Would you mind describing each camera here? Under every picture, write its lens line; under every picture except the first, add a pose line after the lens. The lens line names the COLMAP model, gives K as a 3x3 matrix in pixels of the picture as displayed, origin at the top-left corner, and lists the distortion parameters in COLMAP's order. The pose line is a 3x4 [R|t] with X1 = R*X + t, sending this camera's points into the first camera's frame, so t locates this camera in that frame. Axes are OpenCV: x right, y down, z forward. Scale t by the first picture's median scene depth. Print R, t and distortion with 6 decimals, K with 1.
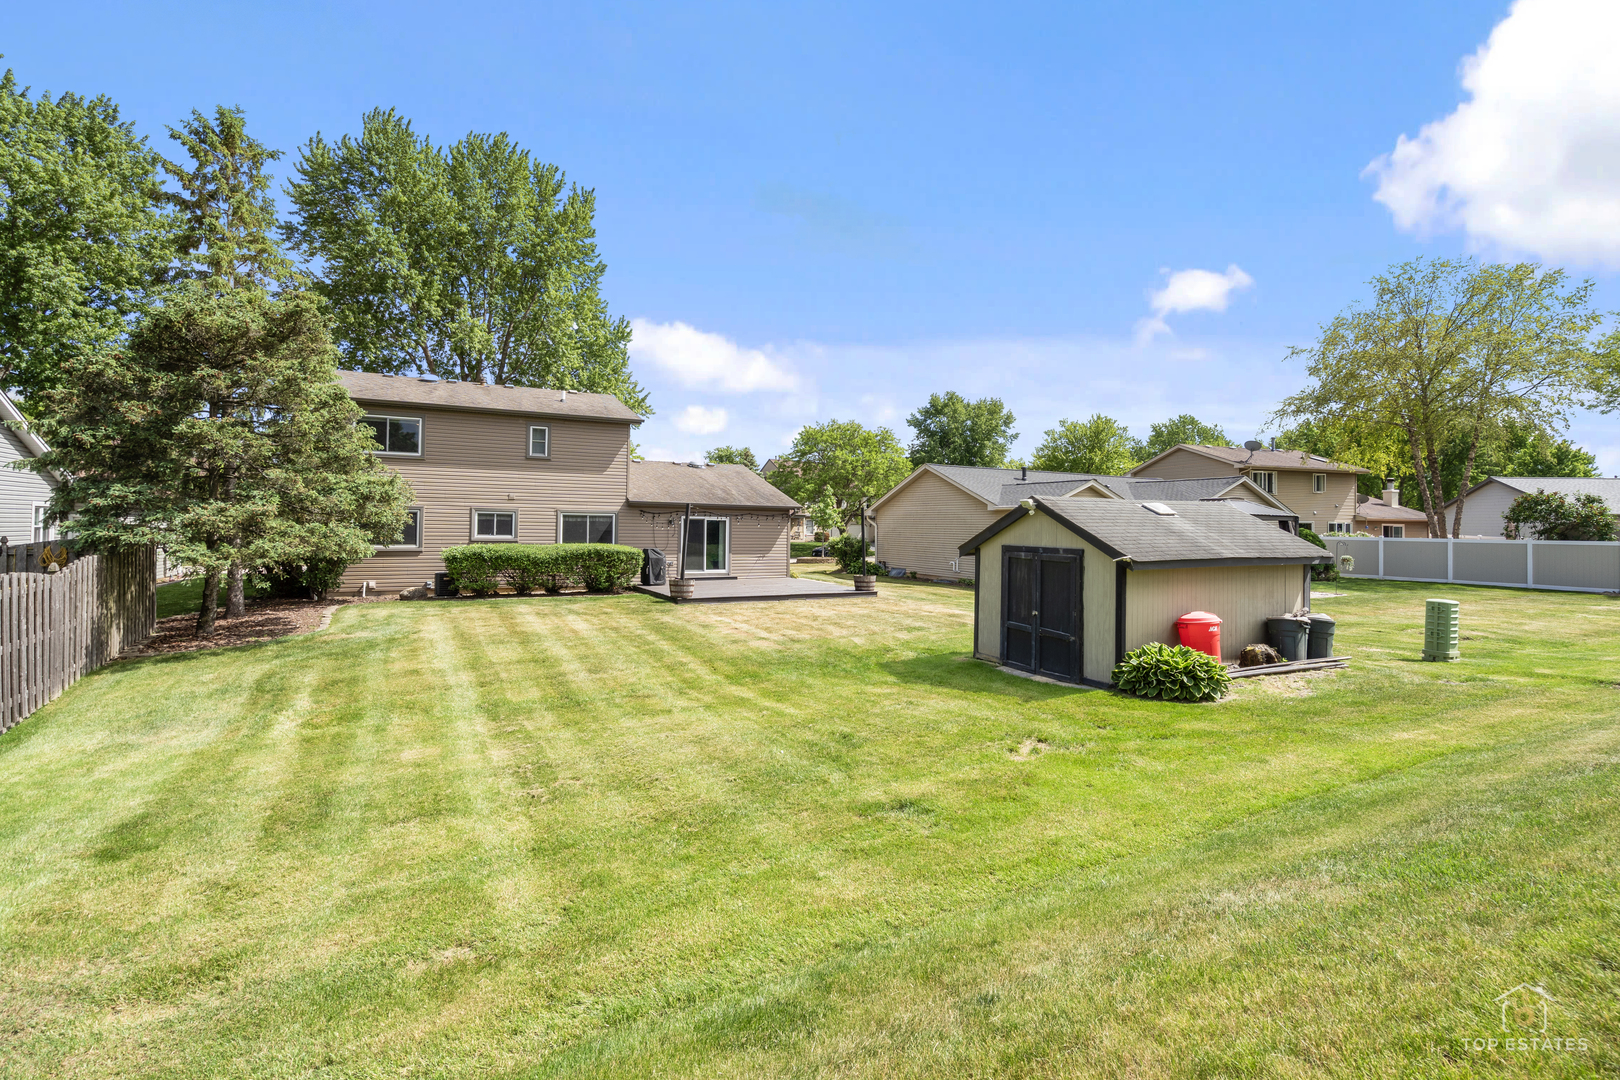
lens RADIAL K [[804.3, 0, 808.8], [0, 804.3, 535.0], [0, 0, 1]] dist [-0.002758, 0.000116]
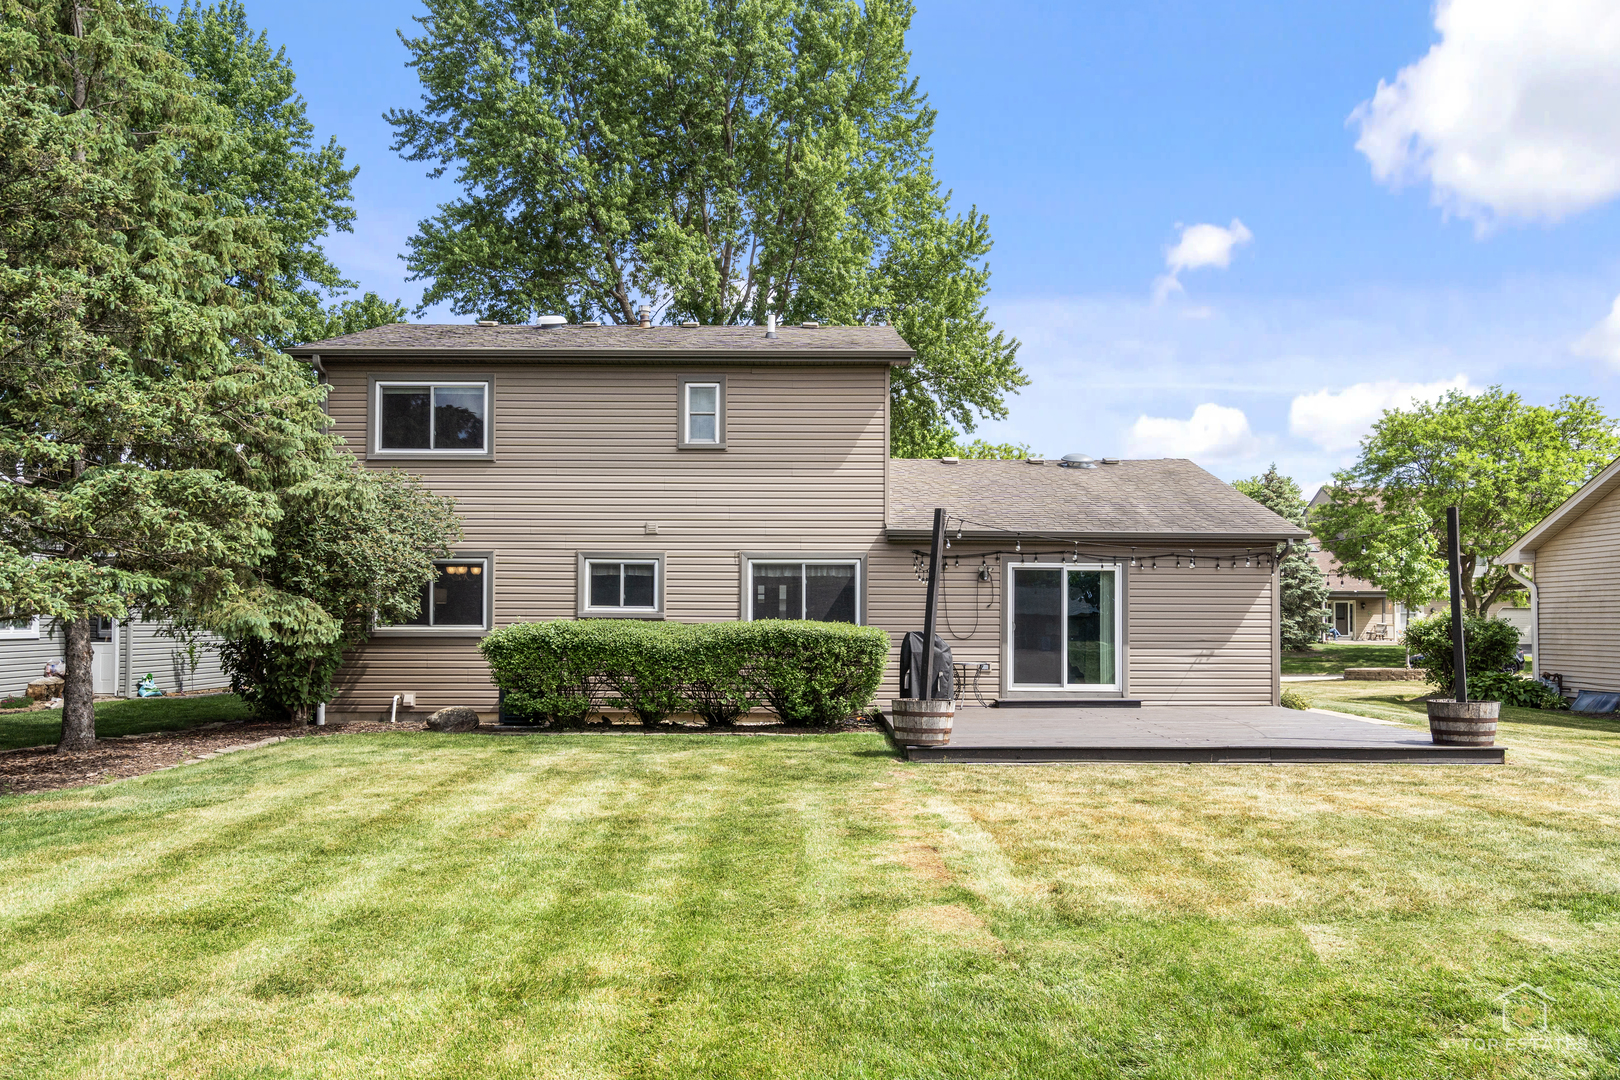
lens RADIAL K [[1199.1, 0, 817.2], [0, 1199.1, 615.6], [0, 0, 1]] dist [0.018453, -0.007065]
pose [[0.884627, -0.014156, -0.466084, 0.058558], [0.001609, 0.999626, -0.027307, 0.024155], [0.466296, 0.023407, 0.884319, 0.359666]]
